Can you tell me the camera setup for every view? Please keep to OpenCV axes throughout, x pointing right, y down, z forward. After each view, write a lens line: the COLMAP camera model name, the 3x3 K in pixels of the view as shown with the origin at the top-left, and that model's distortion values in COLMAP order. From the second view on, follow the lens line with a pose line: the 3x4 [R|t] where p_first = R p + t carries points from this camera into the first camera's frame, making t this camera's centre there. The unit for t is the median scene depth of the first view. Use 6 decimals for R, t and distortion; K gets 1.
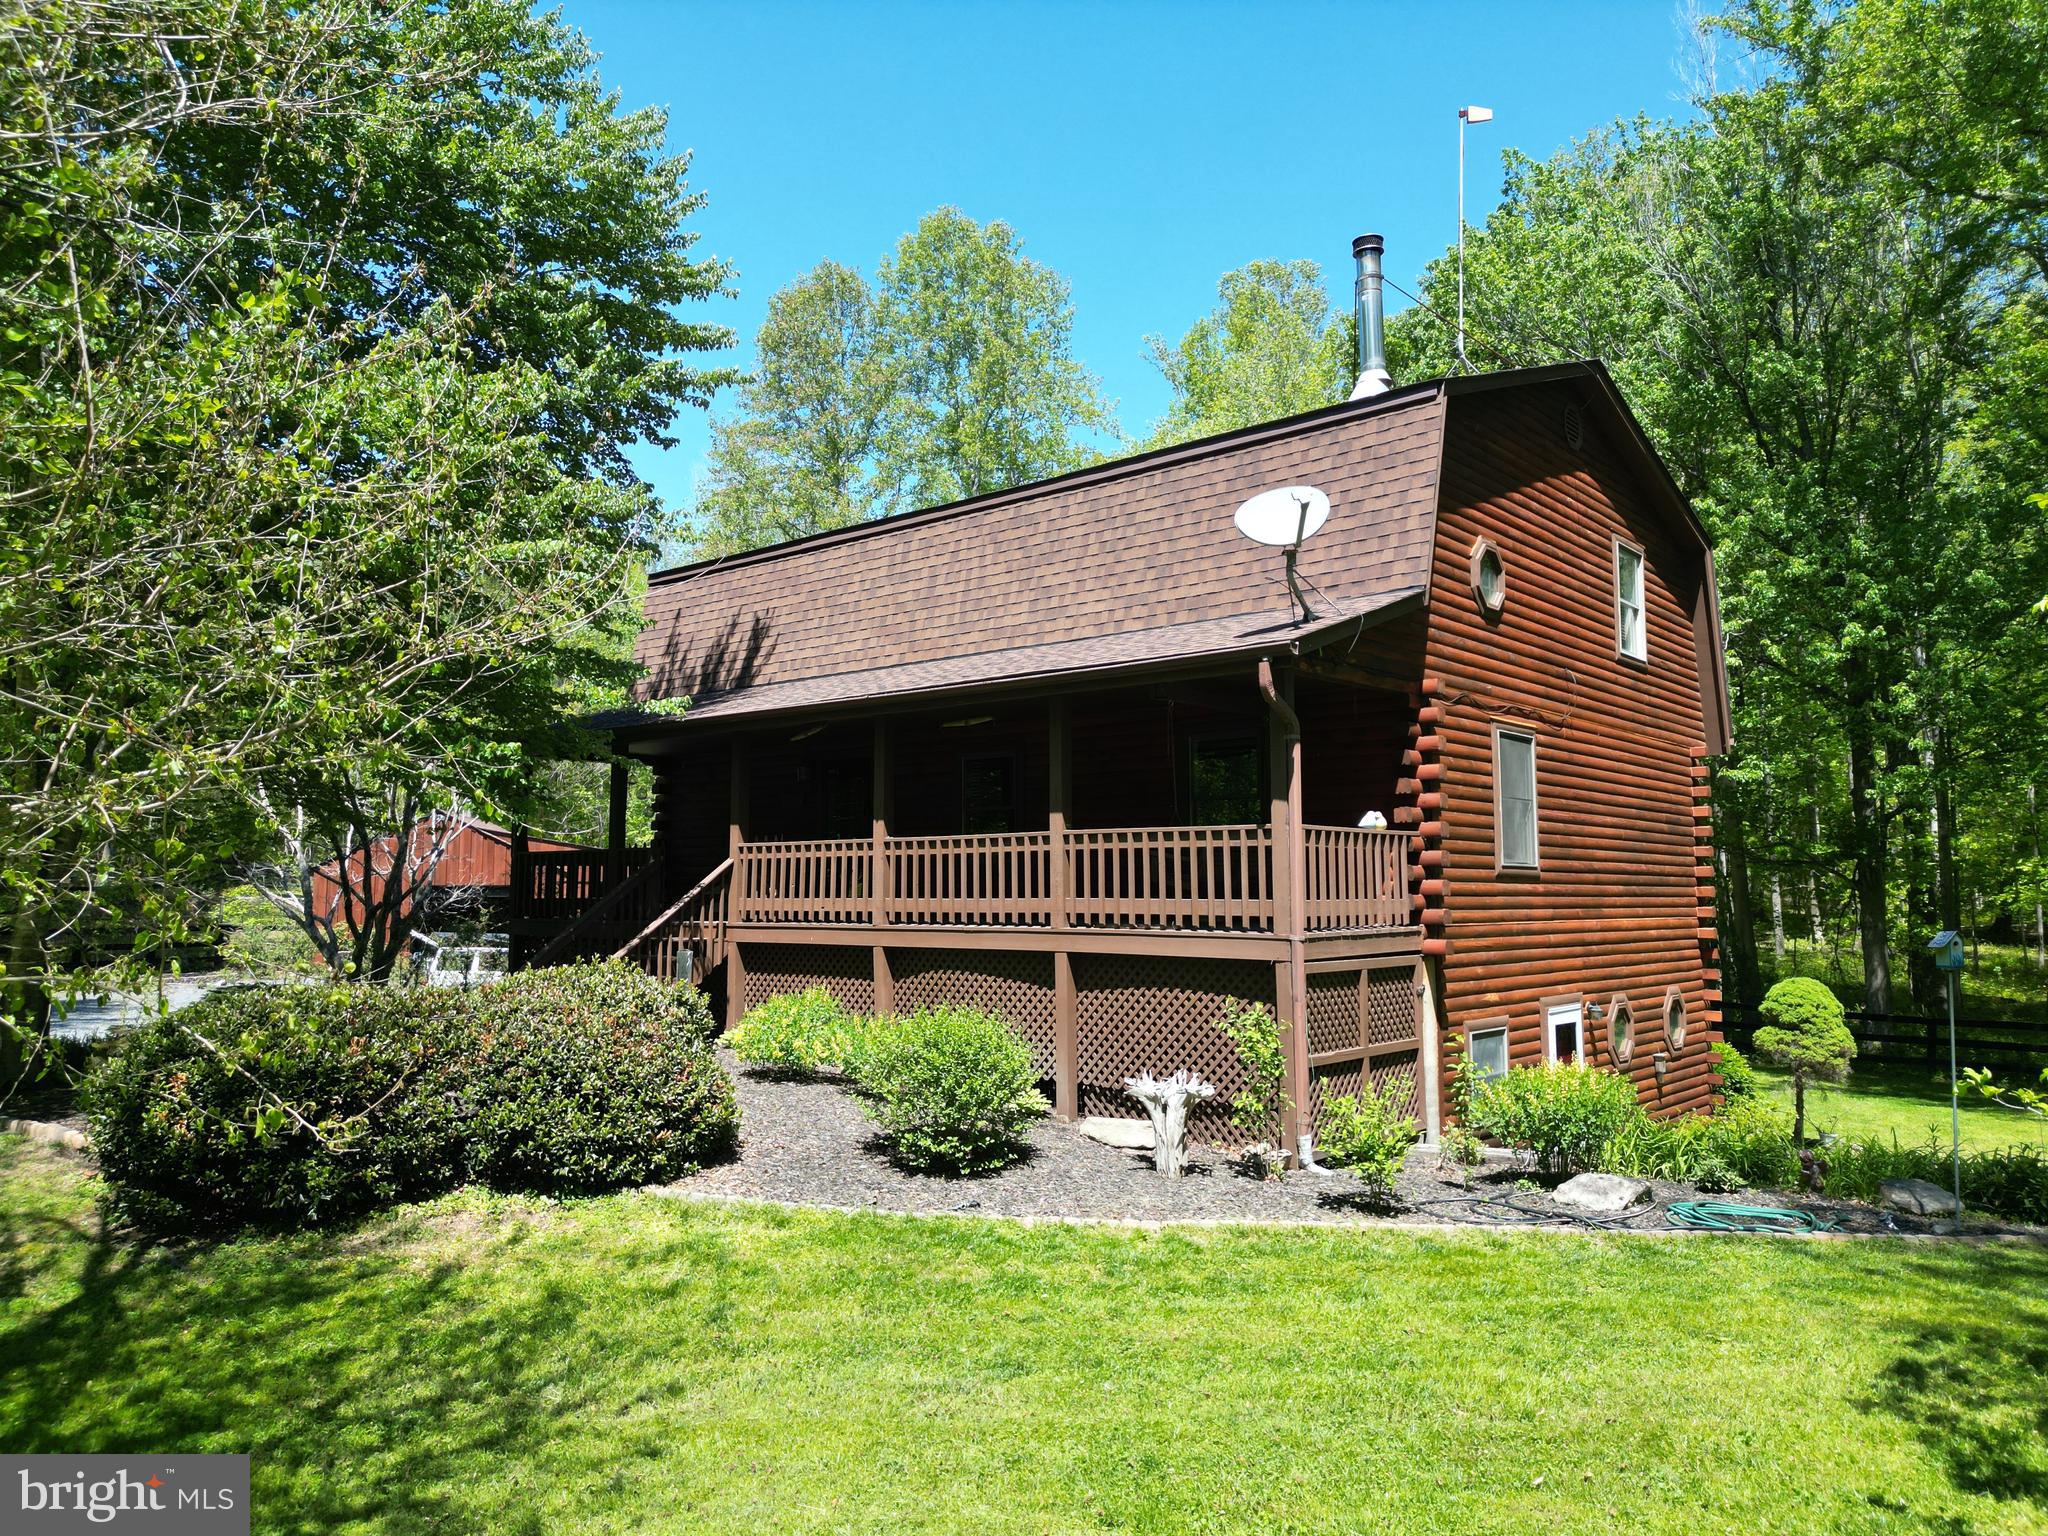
lens RADIAL K [[1435.9, 0, 1018.6], [0, 1435.9, 767.4], [0, 0, 1]] dist [0.073027, -0.061043]
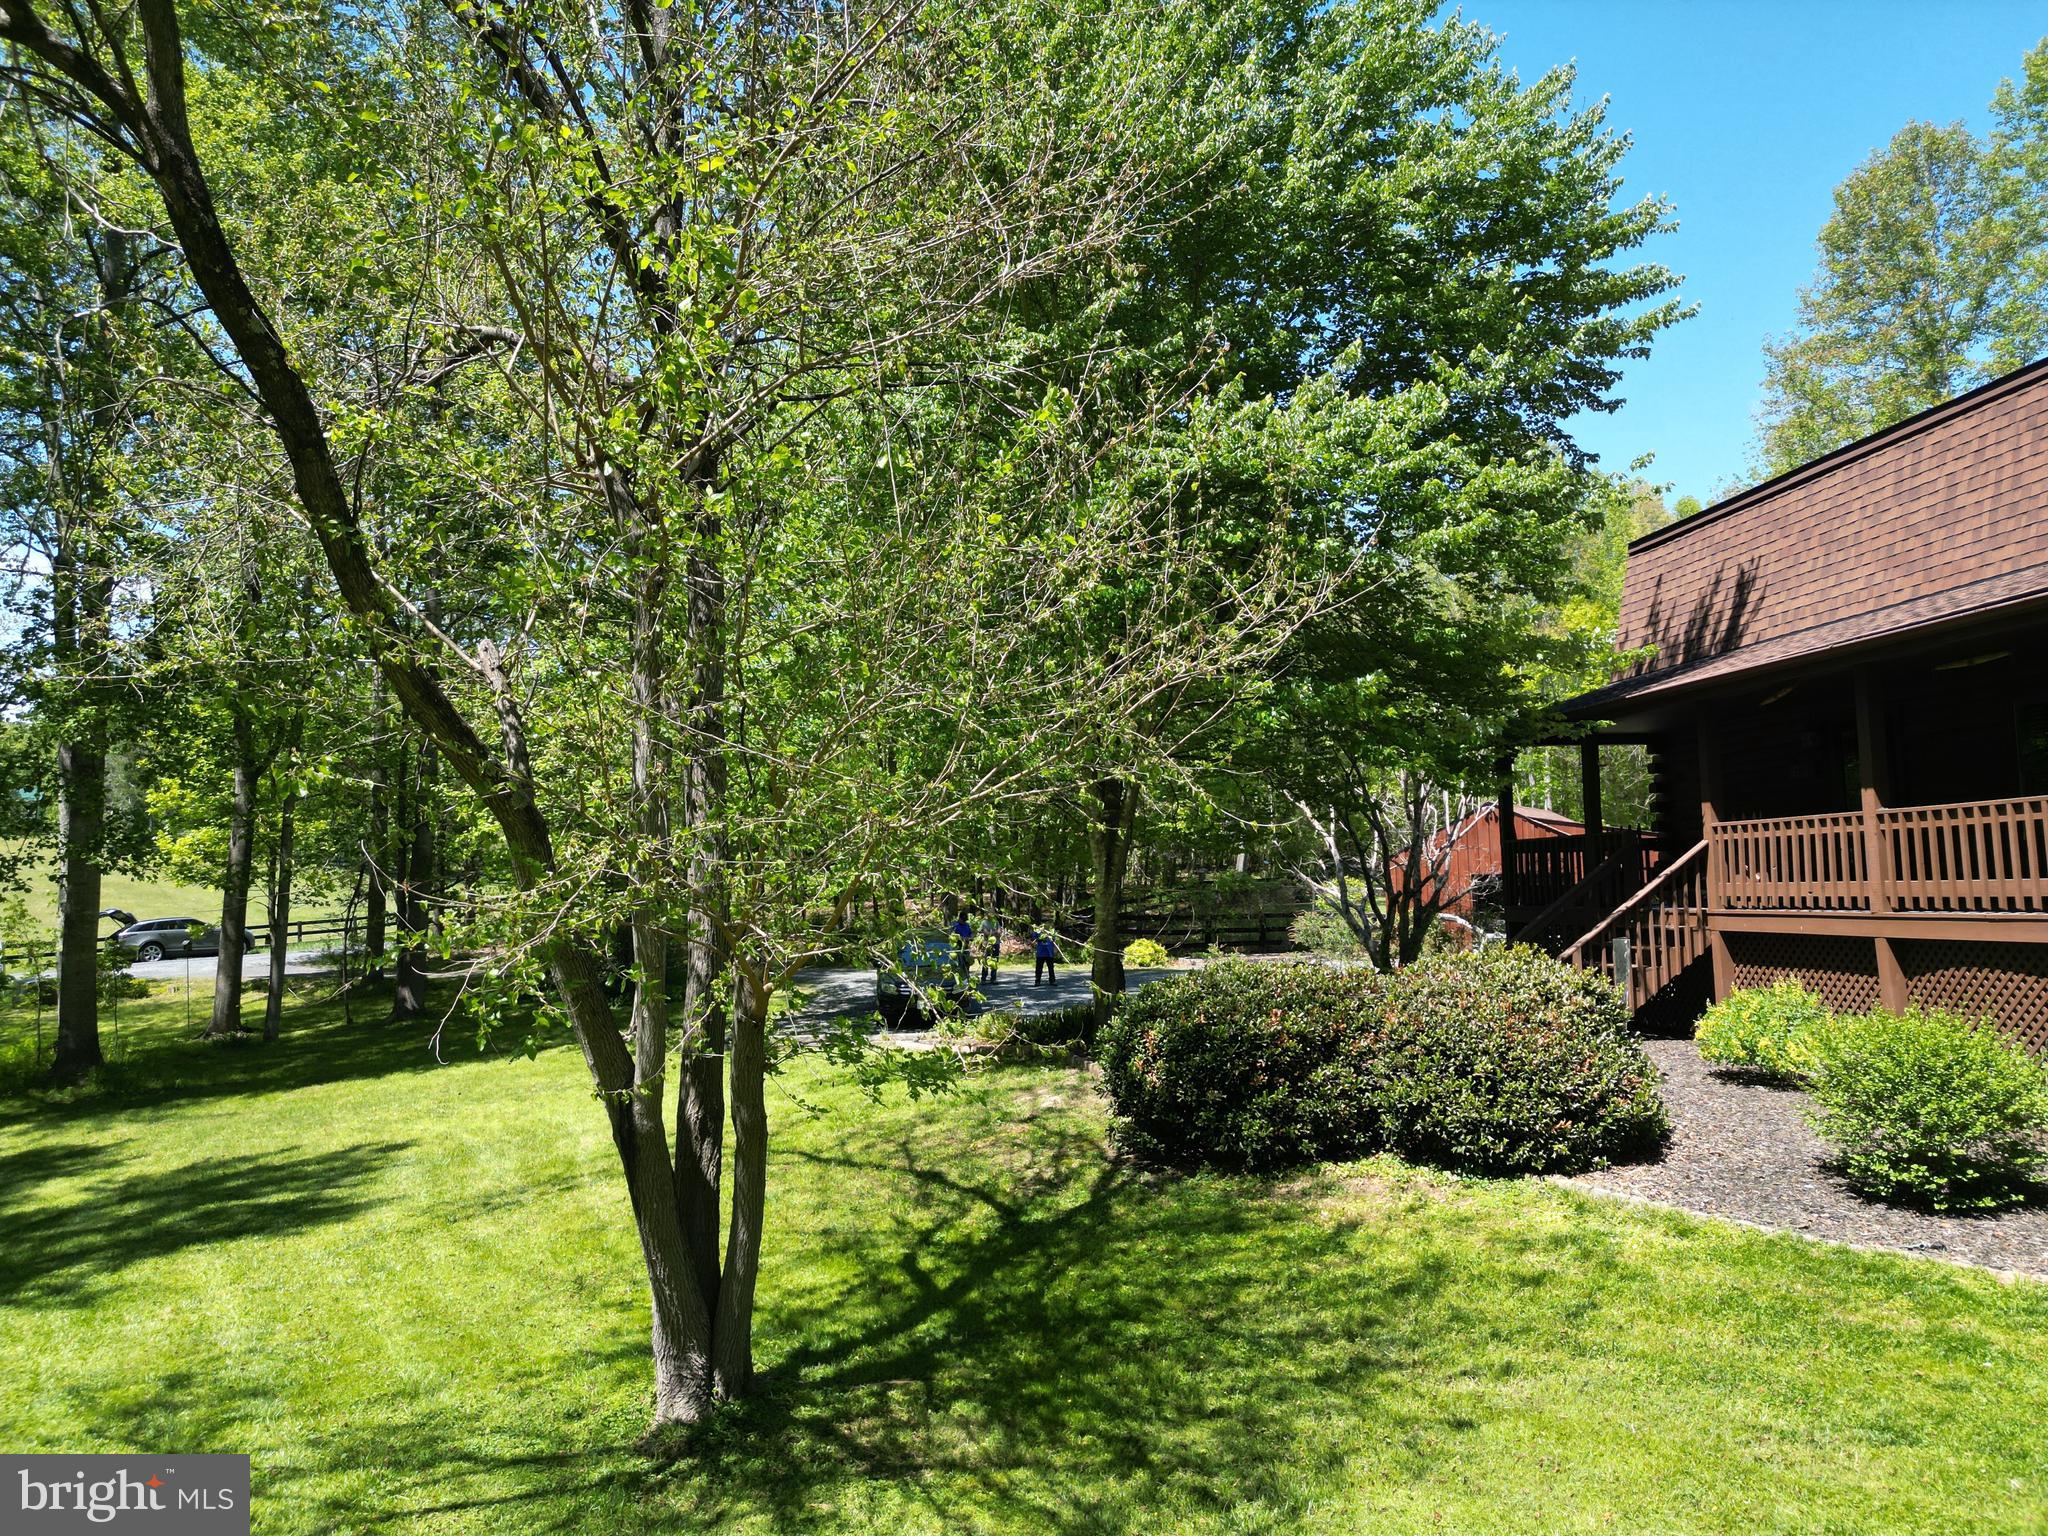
lens RADIAL K [[1435.9, 0, 1018.6], [0, 1435.9, 767.4], [0, 0, 1]] dist [0.073027, -0.061043]
pose [[0.740702, -0.074246, -0.667718, 0.151821], [0.079620, 0.996572, -0.022489, 0.005507], [0.667099, -0.036506, 0.744074, 0.031233]]
